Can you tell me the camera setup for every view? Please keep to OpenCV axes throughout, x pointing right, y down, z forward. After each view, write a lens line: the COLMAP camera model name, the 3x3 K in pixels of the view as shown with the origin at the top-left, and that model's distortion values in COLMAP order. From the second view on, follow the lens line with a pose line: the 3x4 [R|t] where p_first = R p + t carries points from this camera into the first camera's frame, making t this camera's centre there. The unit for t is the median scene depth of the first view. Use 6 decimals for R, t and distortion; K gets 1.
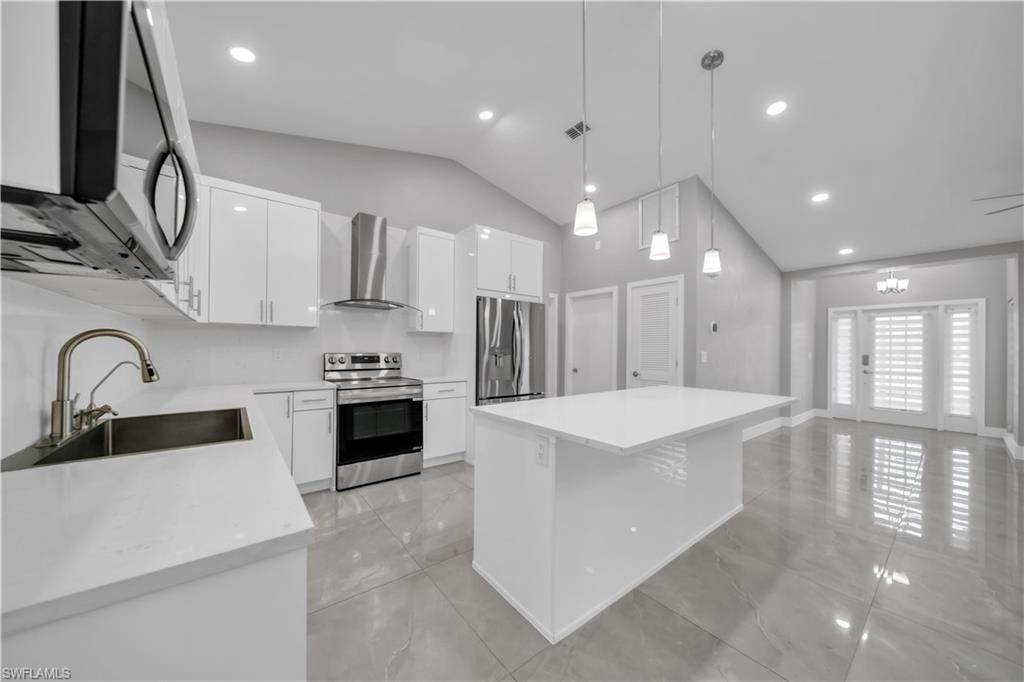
lens RADIAL K [[354.9, 0, 516.9], [0, 354.9, 348.2], [0, 0, 1]] dist [0.000863, -0.000139]
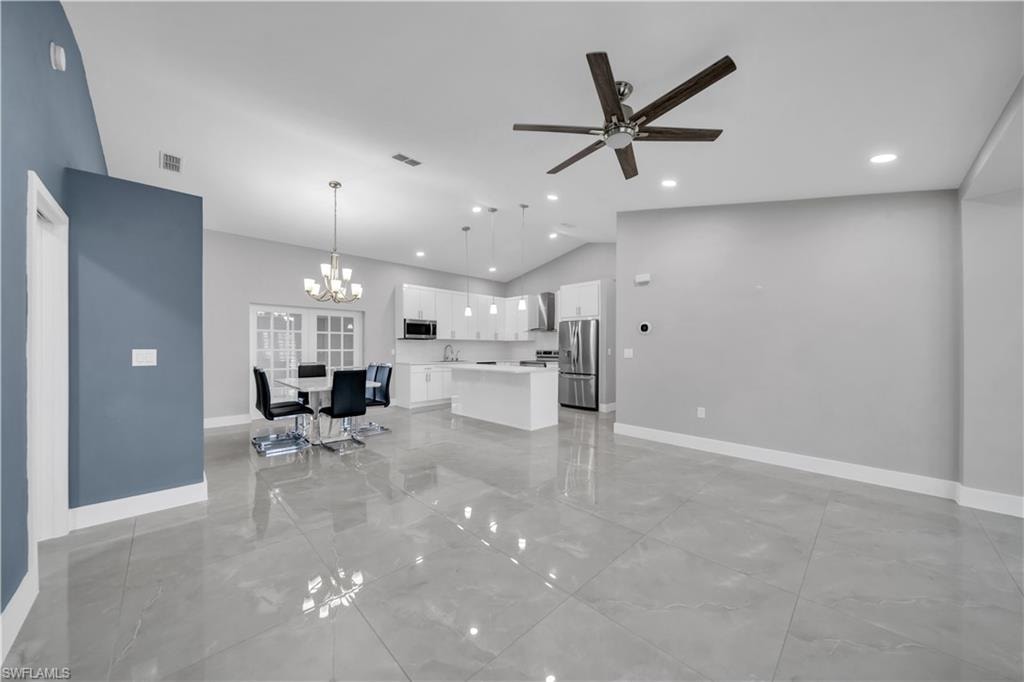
lens RADIAL K [[354.9, 0, 516.9], [0, 354.9, 348.2], [0, 0, 1]] dist [0.000863, -0.000139]
pose [[0.105237, -0.006370, -0.994427, 1.934648], [0.002207, 0.999979, -0.006172, 0.015519], [0.994445, -0.001545, 0.105249, 0.561367]]
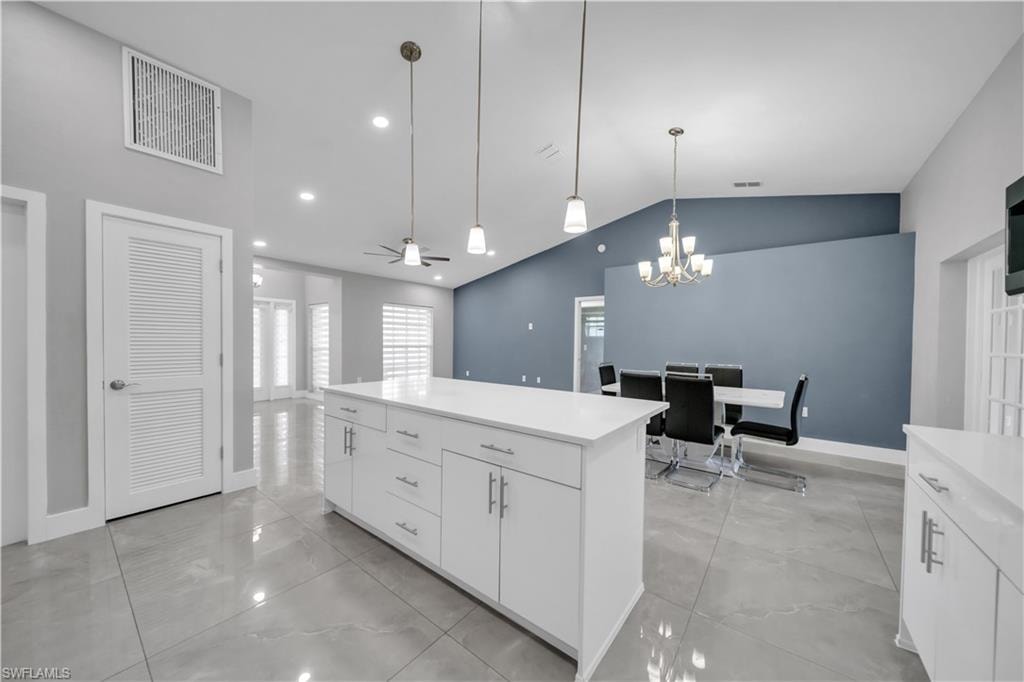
lens RADIAL K [[354.9, 0, 516.9], [0, 354.9, 348.2], [0, 0, 1]] dist [0.000863, -0.000139]
pose [[-0.241618, -0.030272, 0.969899, -0.395494], [-0.015683, 0.999505, 0.027290, -0.005804], [-0.970245, -0.008617, -0.241973, 0.717388]]
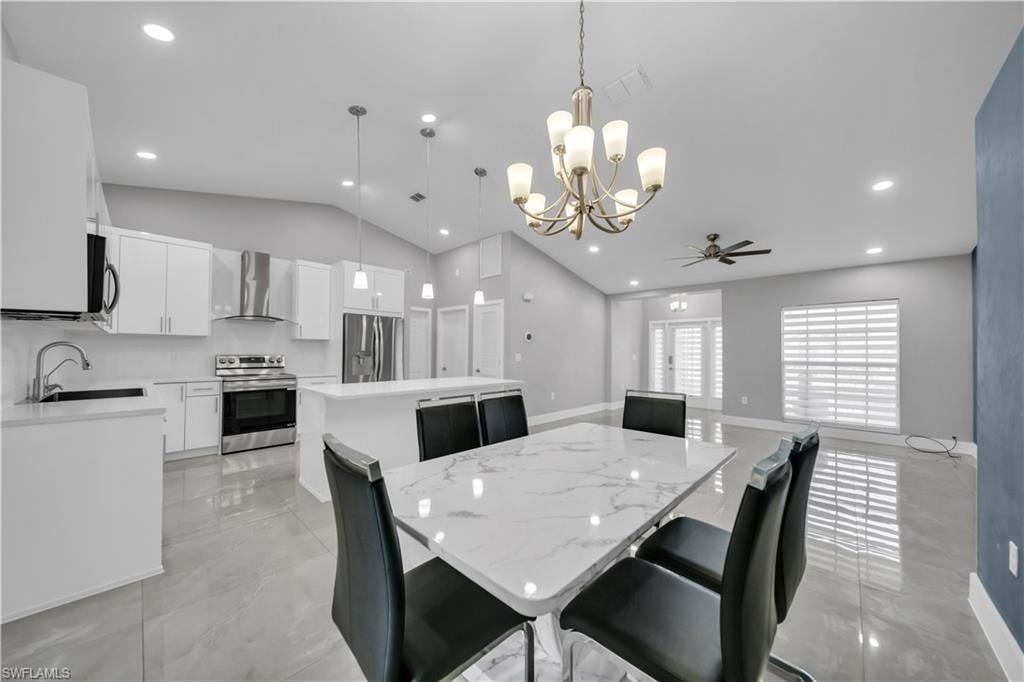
lens RADIAL K [[354.9, 0, 516.9], [0, 354.9, 348.2], [0, 0, 1]] dist [0.000863, -0.000139]
pose [[0.989494, 0.000604, 0.144573, 0.361521], [0.000677, 0.999961, -0.008813, -0.000308], [-0.144572, 0.008818, 0.989455, -0.454688]]
